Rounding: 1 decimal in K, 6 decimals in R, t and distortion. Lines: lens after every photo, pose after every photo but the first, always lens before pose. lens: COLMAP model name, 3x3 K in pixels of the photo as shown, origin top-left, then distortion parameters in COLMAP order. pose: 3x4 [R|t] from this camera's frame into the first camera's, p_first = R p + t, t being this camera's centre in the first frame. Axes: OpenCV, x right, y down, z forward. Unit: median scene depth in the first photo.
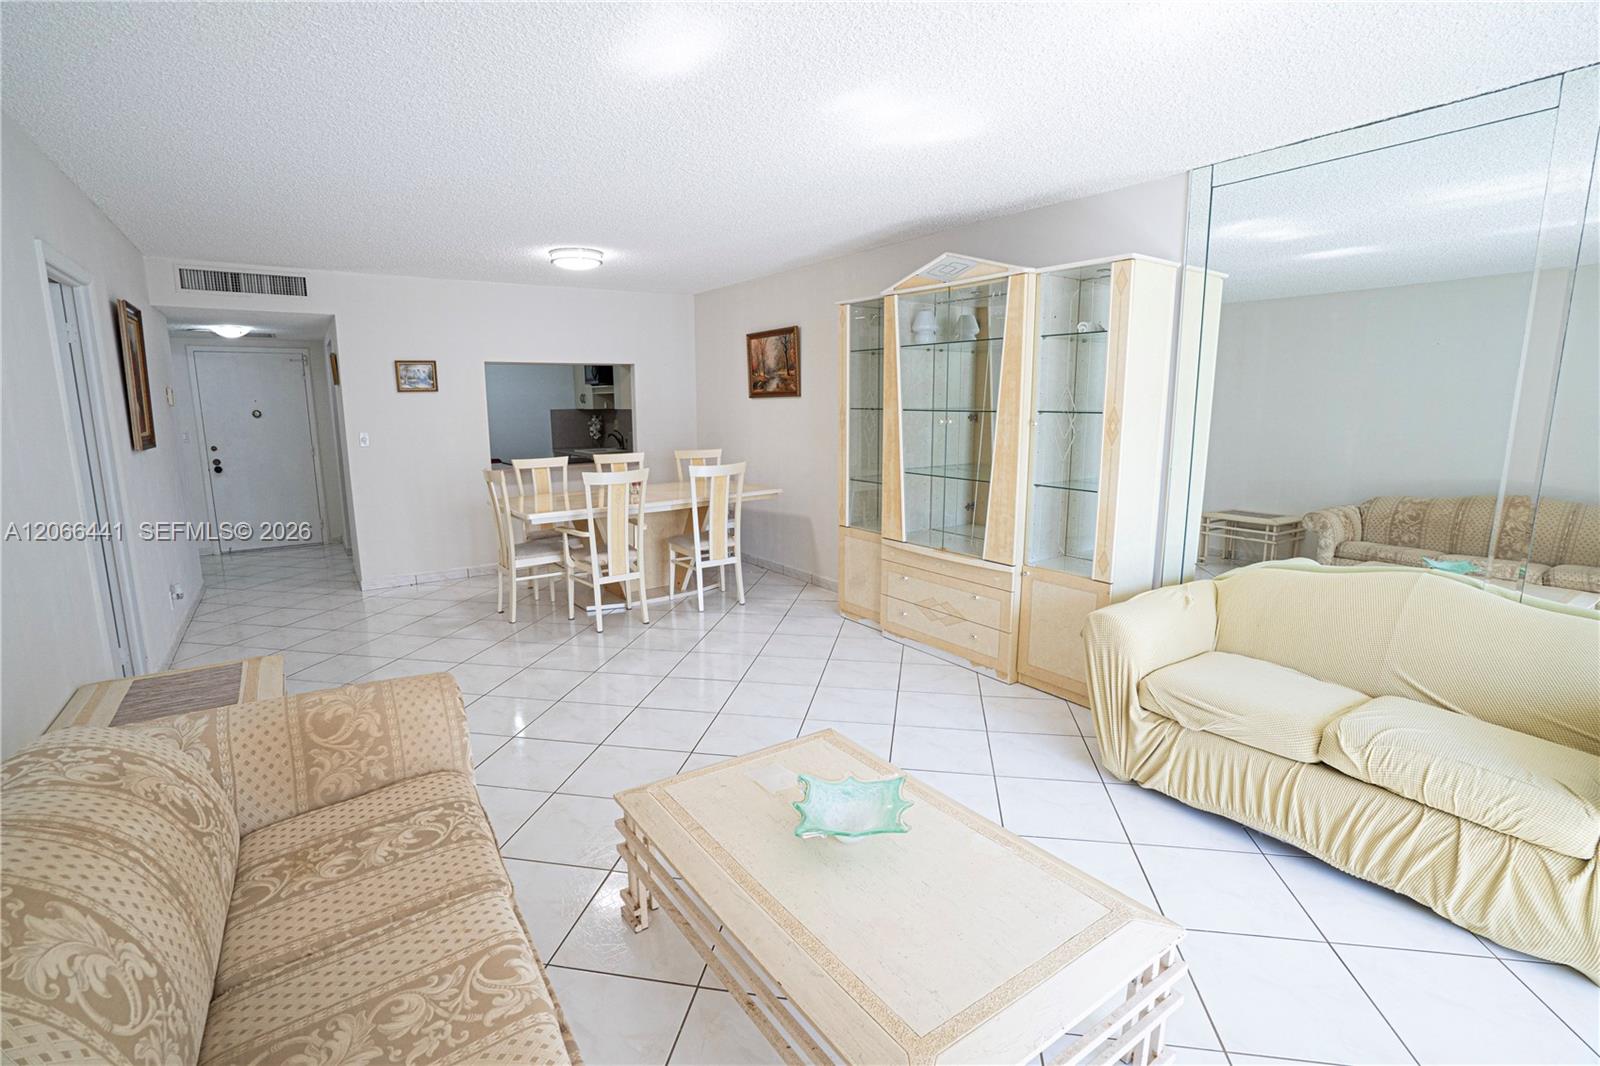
lens RADIAL K [[744.6, 0, 791.5], [0, 744.6, 531.0], [0, 0, 1]] dist [-0.054565, 0.017808]
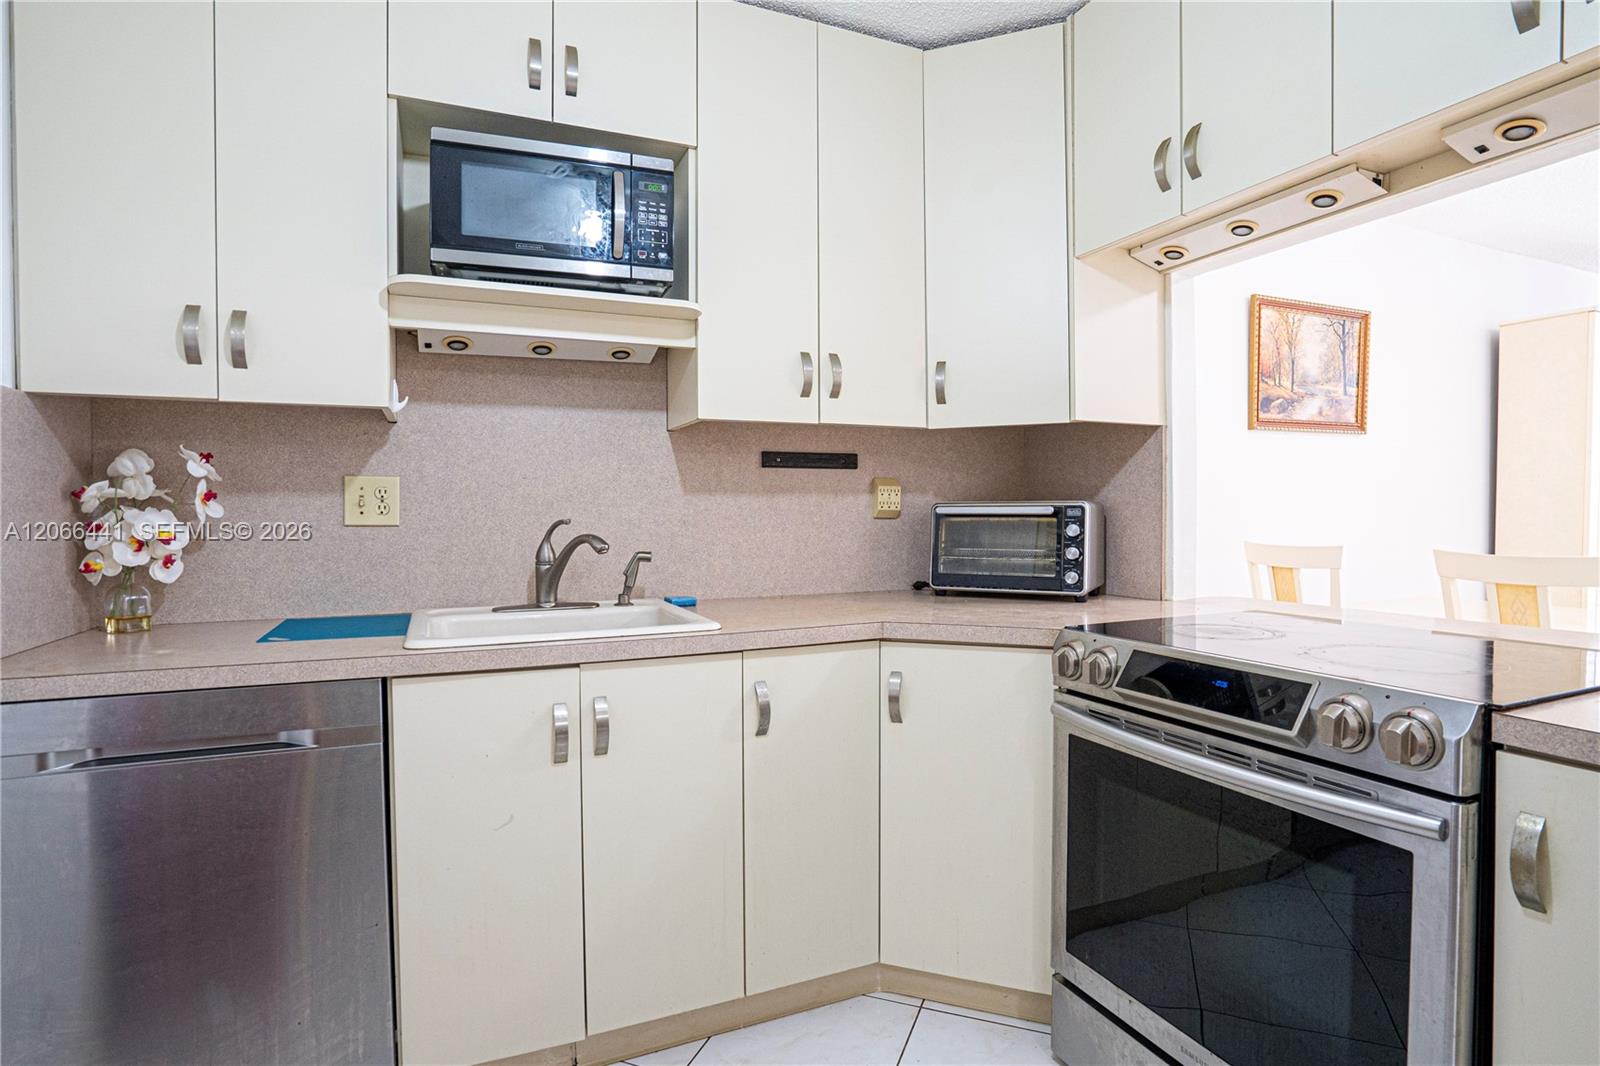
lens RADIAL K [[801.3, 0, 795.0], [0, 801.3, 531.5], [0, 0, 1]] dist [-0.041241, 0.006789]
pose [[0.186210, -0.021003, 0.982285, -0.646387], [0.170609, 0.985274, -0.011275, -0.171469], [-0.967584, 0.169686, 0.187052, 1.291701]]
